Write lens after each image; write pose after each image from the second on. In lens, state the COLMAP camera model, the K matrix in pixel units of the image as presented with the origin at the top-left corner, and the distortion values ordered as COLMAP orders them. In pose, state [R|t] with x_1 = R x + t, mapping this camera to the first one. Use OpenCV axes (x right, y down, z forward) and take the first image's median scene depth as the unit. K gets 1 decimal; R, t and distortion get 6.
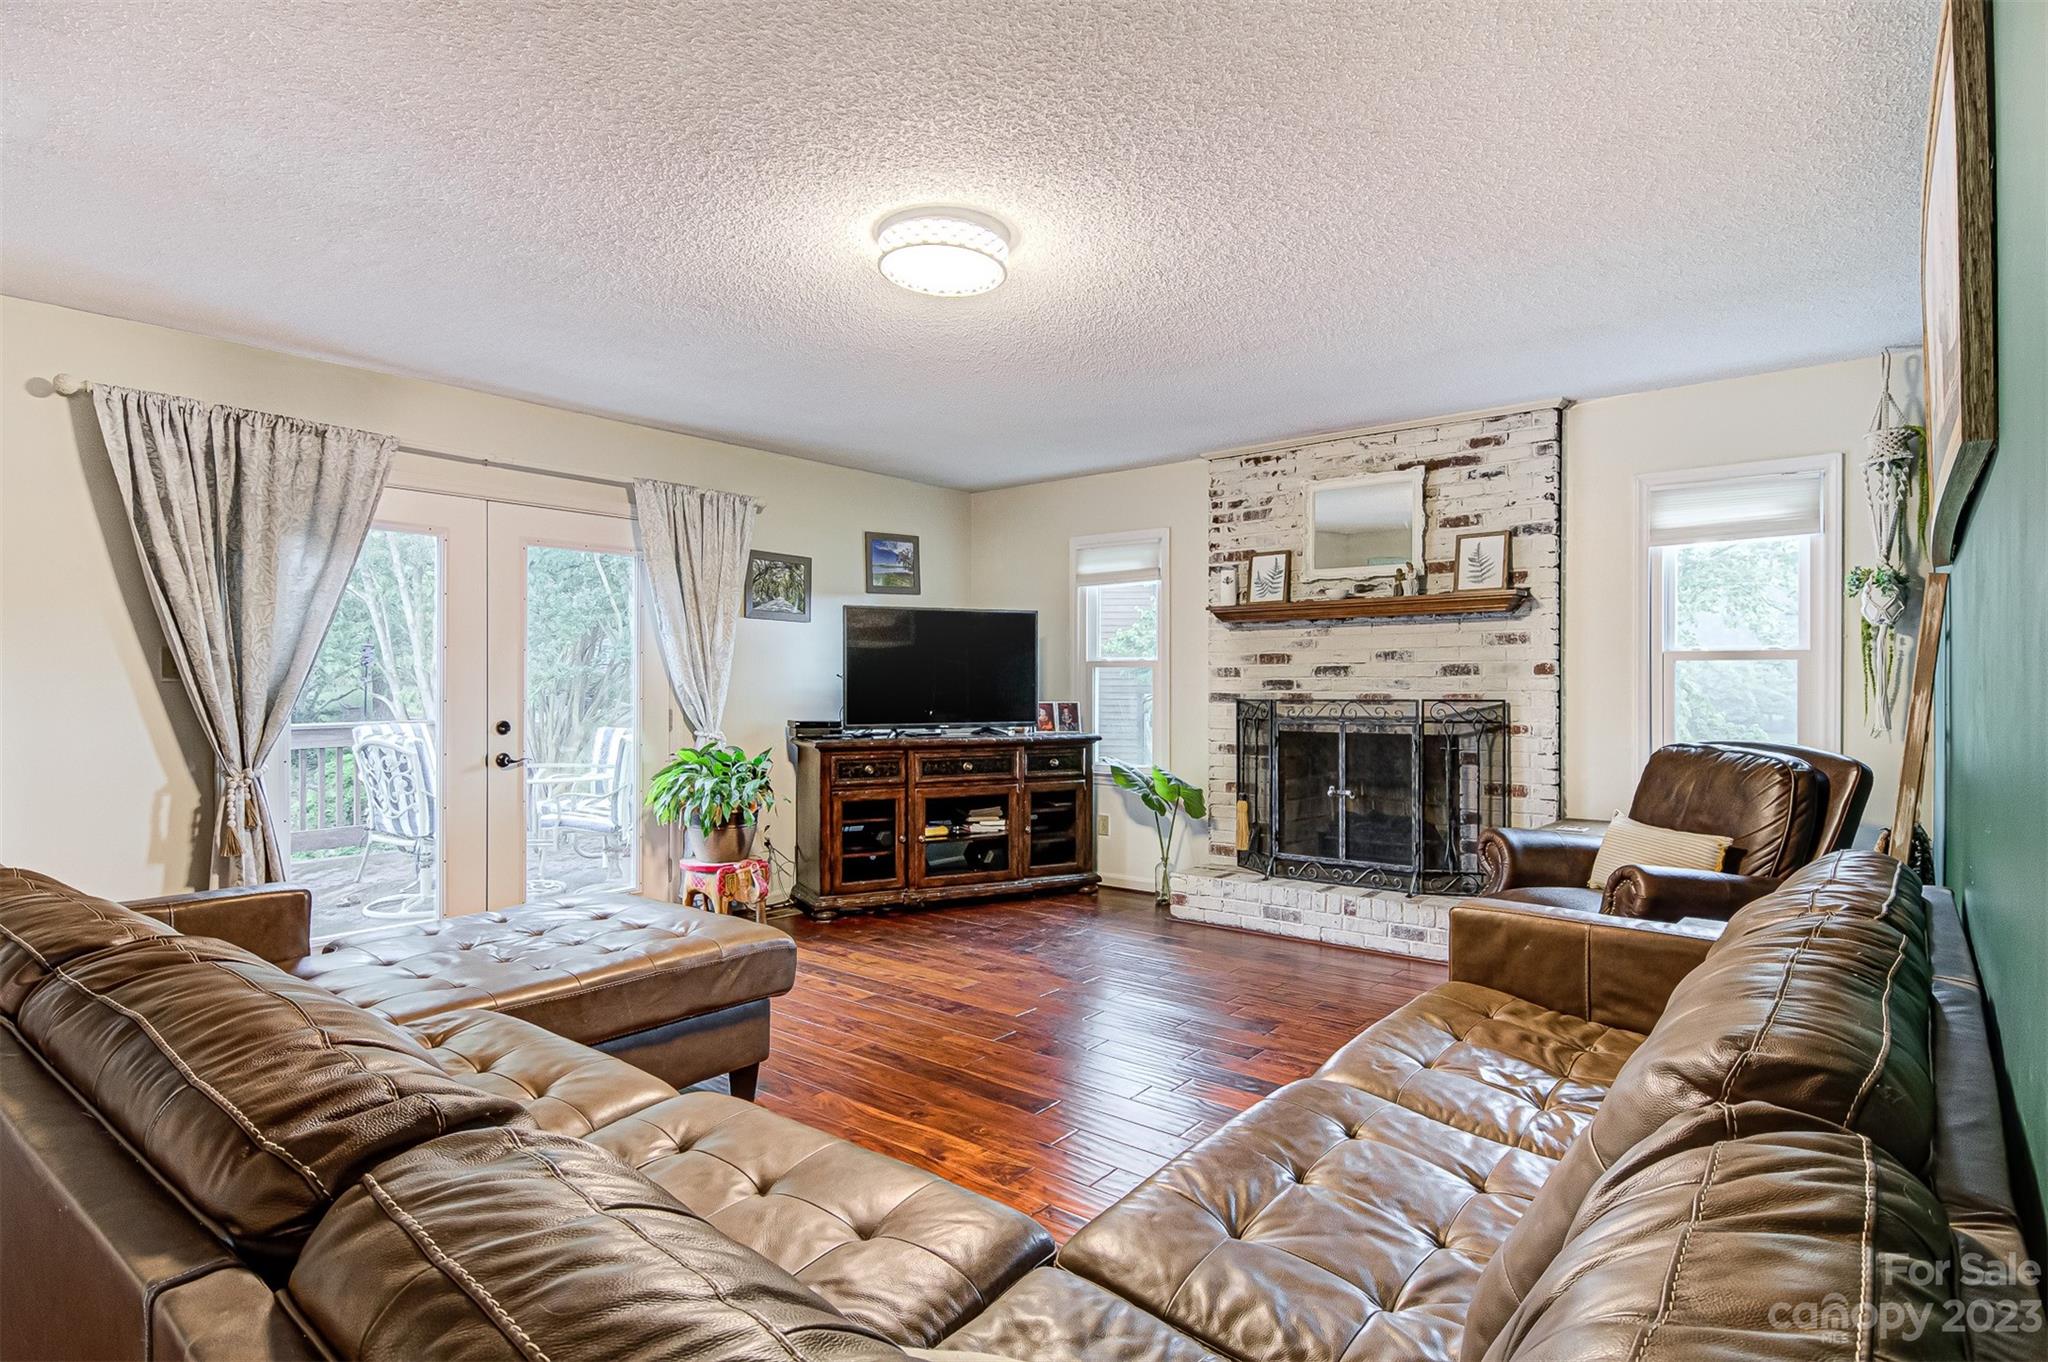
lens RADIAL K [[1069.2, 0, 1019.3], [0, 1069.2, 687.4], [0, 0, 1]] dist [0.018887, -0.018802]
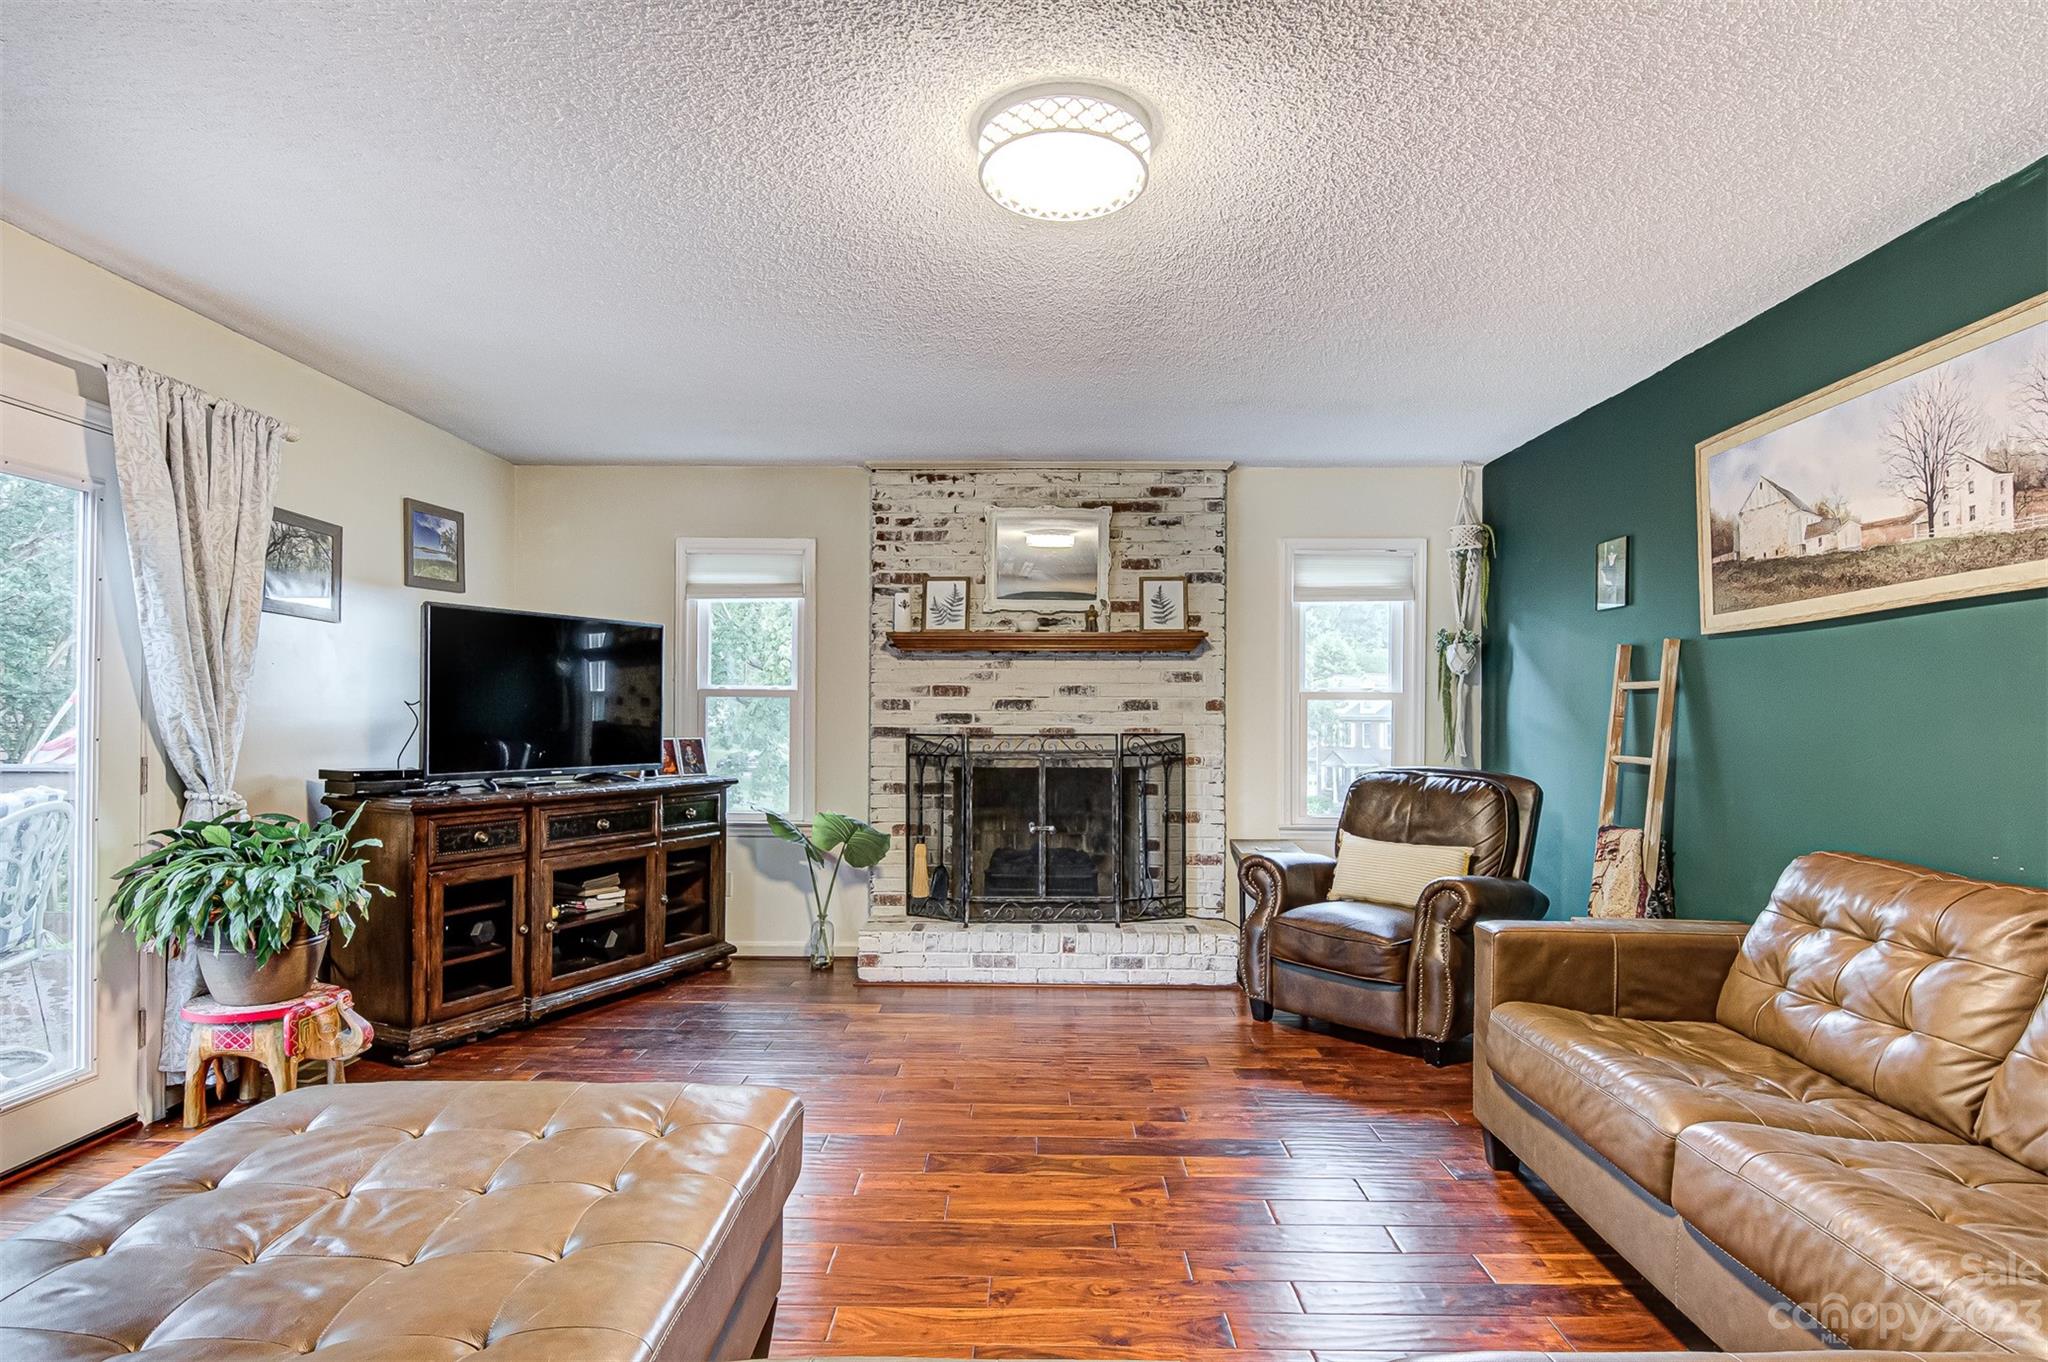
lens RADIAL K [[1073.8, 0, 1016.0], [0, 1073.8, 717.0], [0, 0, 1]] dist [0.018273, -0.019862]
pose [[0.783849, 0.004146, 0.620938, -0.311899], [-0.003263, 0.999991, -0.002558, -0.001539], [-0.620943, -0.000021, 0.783856, 0.229430]]
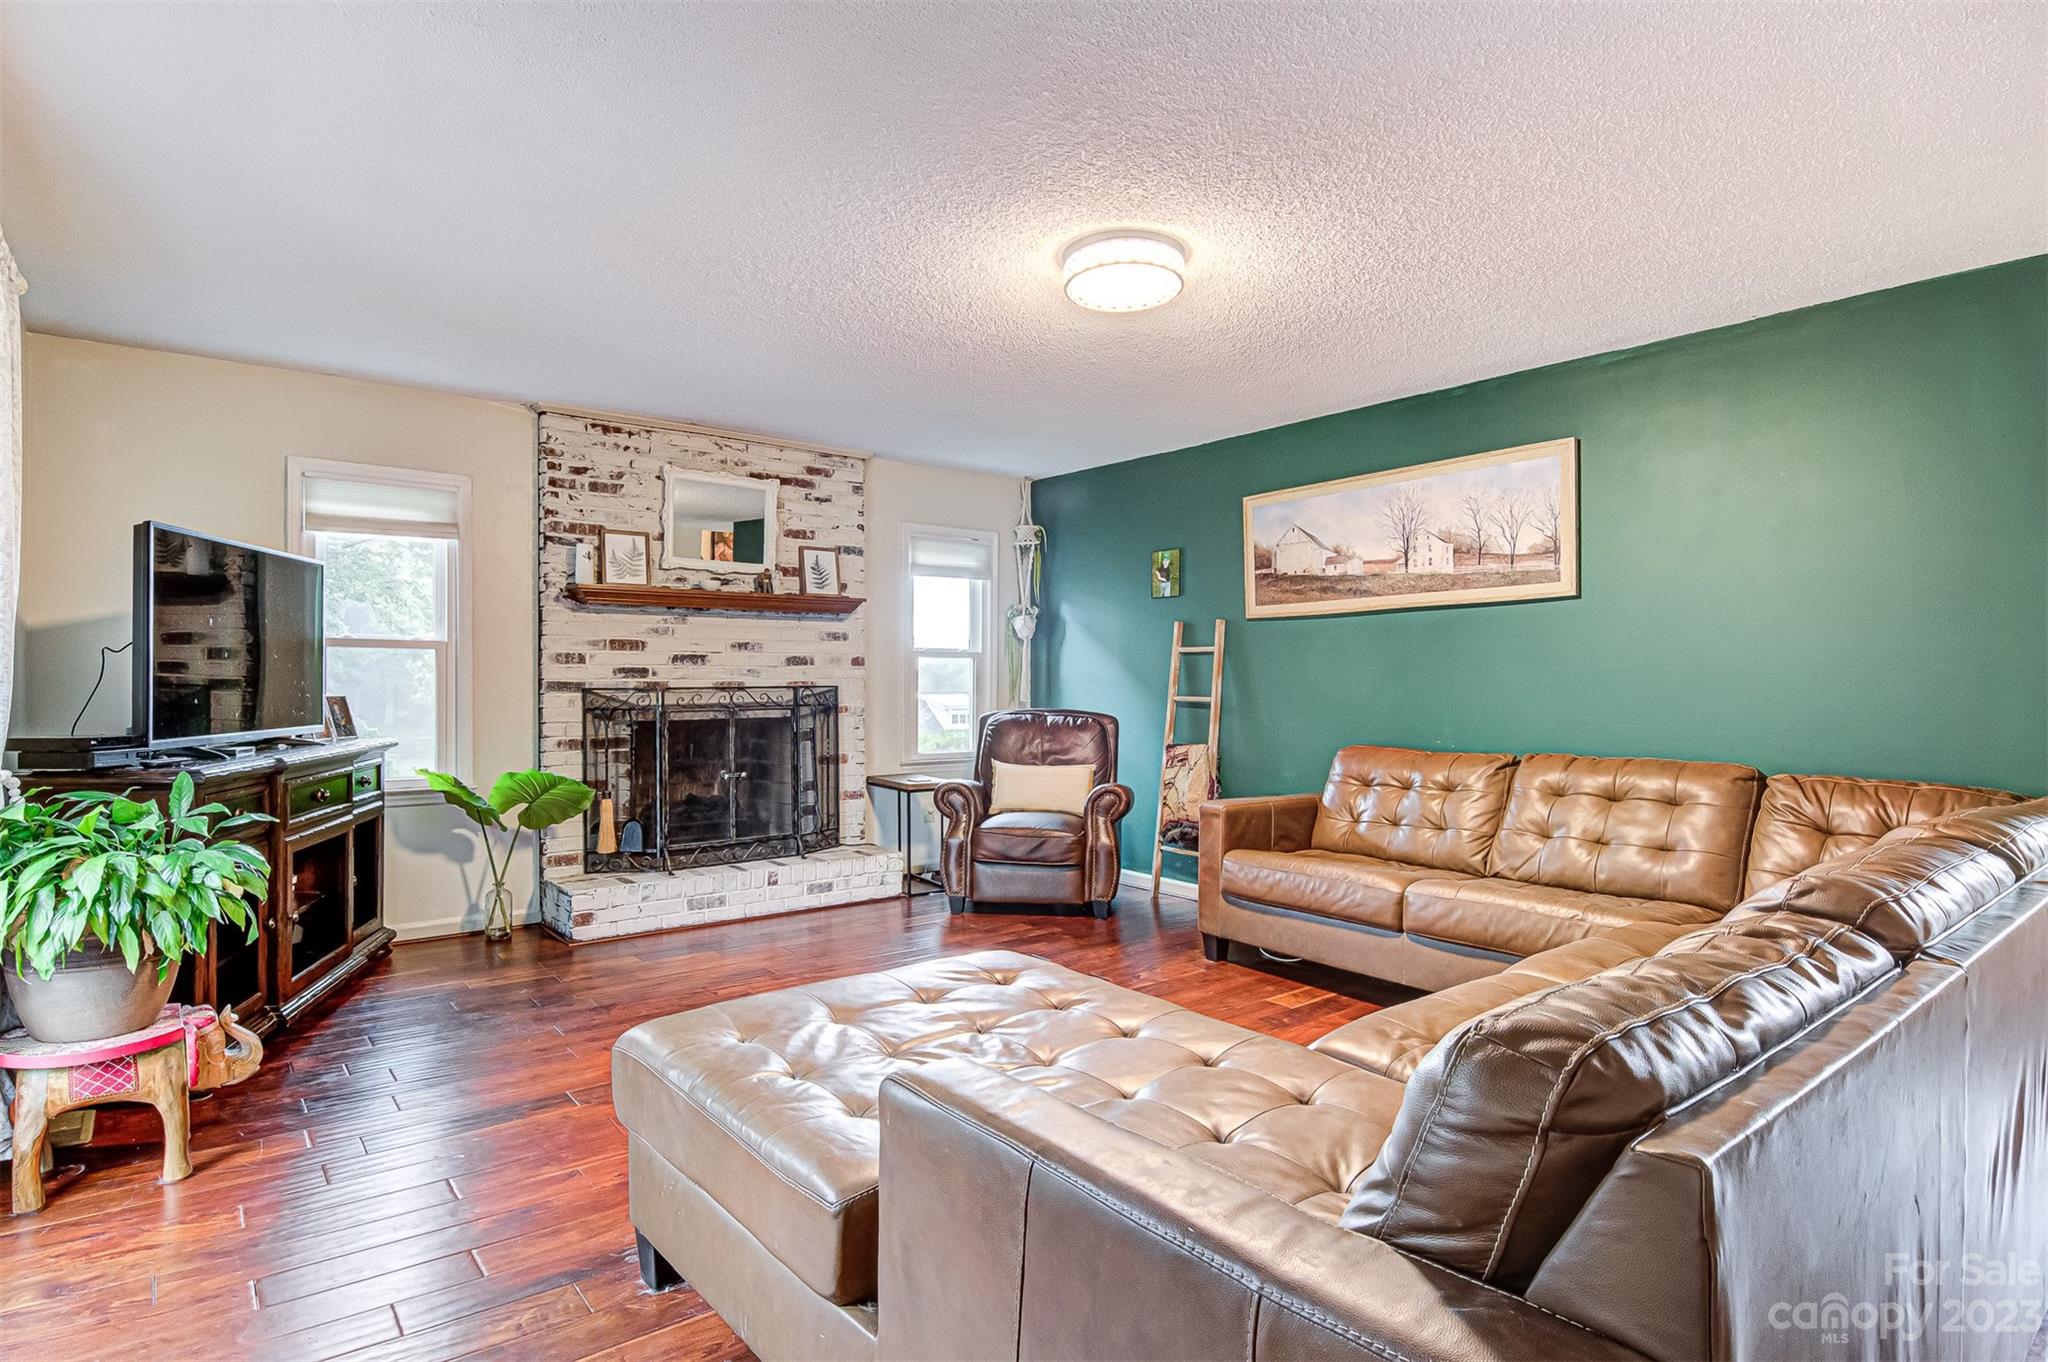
lens RADIAL K [[1070.5, 0, 1014.4], [0, 1070.5, 686.5], [0, 0, 1]] dist [0.010439, -0.018166]
pose [[0.214663, -0.005708, 0.976671, -0.628915], [0.000926, 0.999984, 0.005641, 0.005053], [-0.976688, -0.000307, 0.214665, 0.477292]]
